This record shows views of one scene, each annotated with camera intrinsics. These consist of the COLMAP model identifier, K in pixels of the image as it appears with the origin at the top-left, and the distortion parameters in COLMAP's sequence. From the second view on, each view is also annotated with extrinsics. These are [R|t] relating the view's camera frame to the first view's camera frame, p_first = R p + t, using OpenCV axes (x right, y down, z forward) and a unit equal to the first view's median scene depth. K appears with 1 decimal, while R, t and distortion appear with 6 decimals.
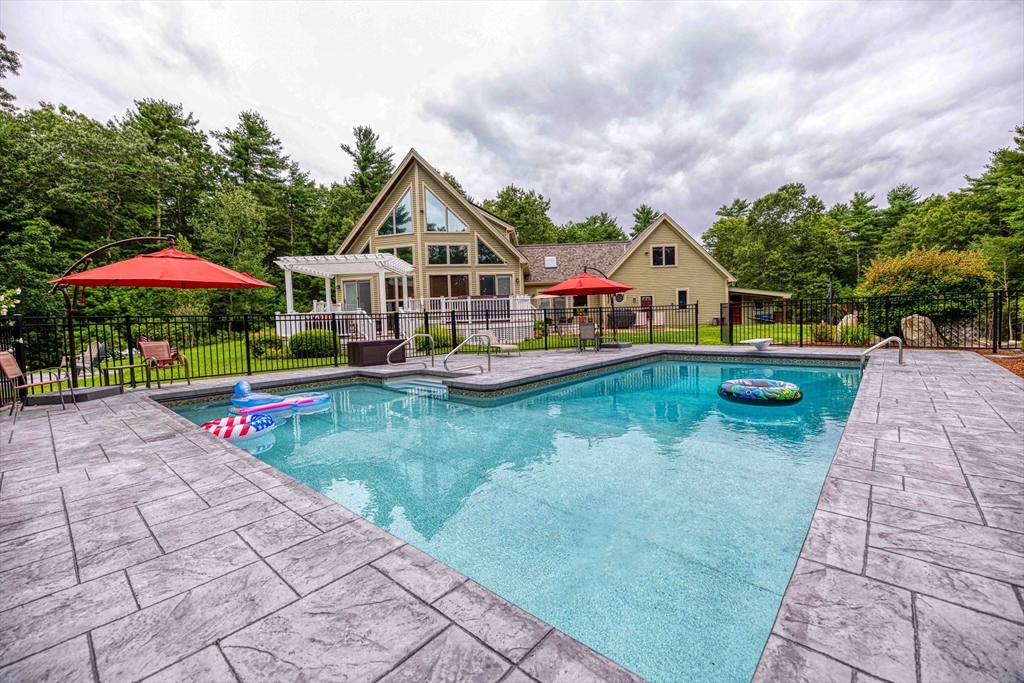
lens RADIAL K [[429.5, 0, 520.0], [0, 429.5, 343.7], [0, 0, 1]] dist [0.000097, 0.000018]
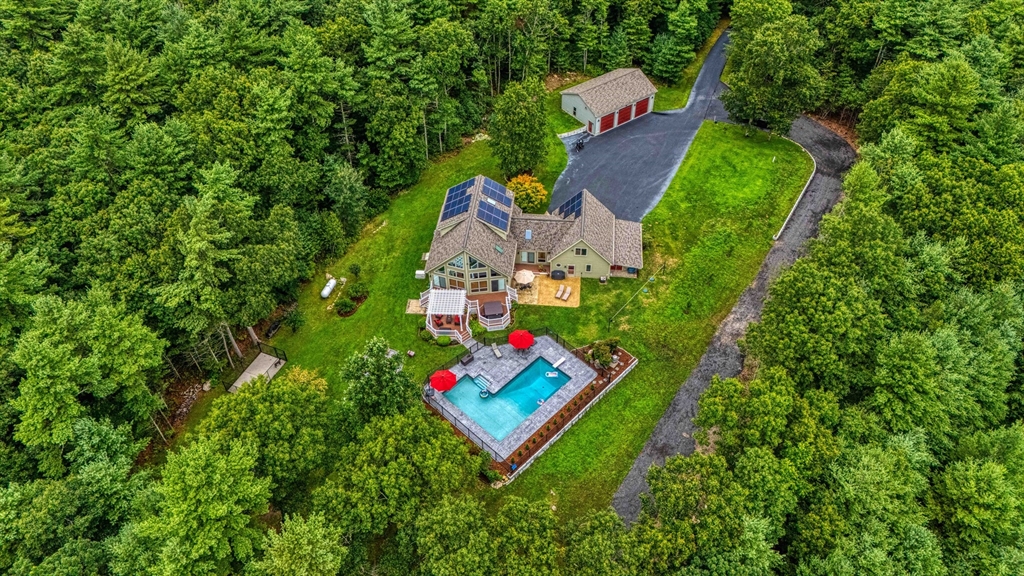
lens RADIAL K [[746.6, 0, 509.5], [0, 746.6, 287.5], [0, 0, 1]] dist [0.058778, -0.022347]
pose [[0.998752, 0.049884, -0.002466, 0.017207], [-0.035606, 0.745781, 0.665239, -2.851090], [0.035024, -0.664321, 0.746626, -2.077095]]
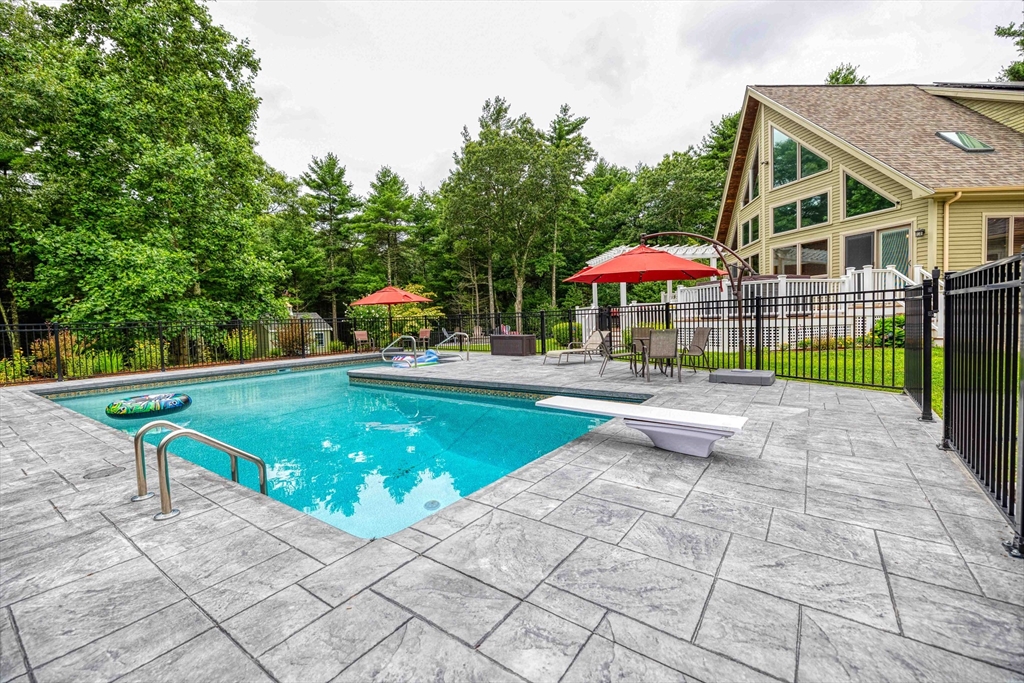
lens RADIAL K [[429.5, 0, 511.8], [0, 429.5, 340.2], [0, 0, 1]] dist [0.000097, 0.000018]
pose [[0.111369, 0.078451, -0.990678, 0.449643], [-0.027011, 0.996750, 0.075895, -0.048176], [0.993412, 0.018307, 0.113126, 0.475072]]
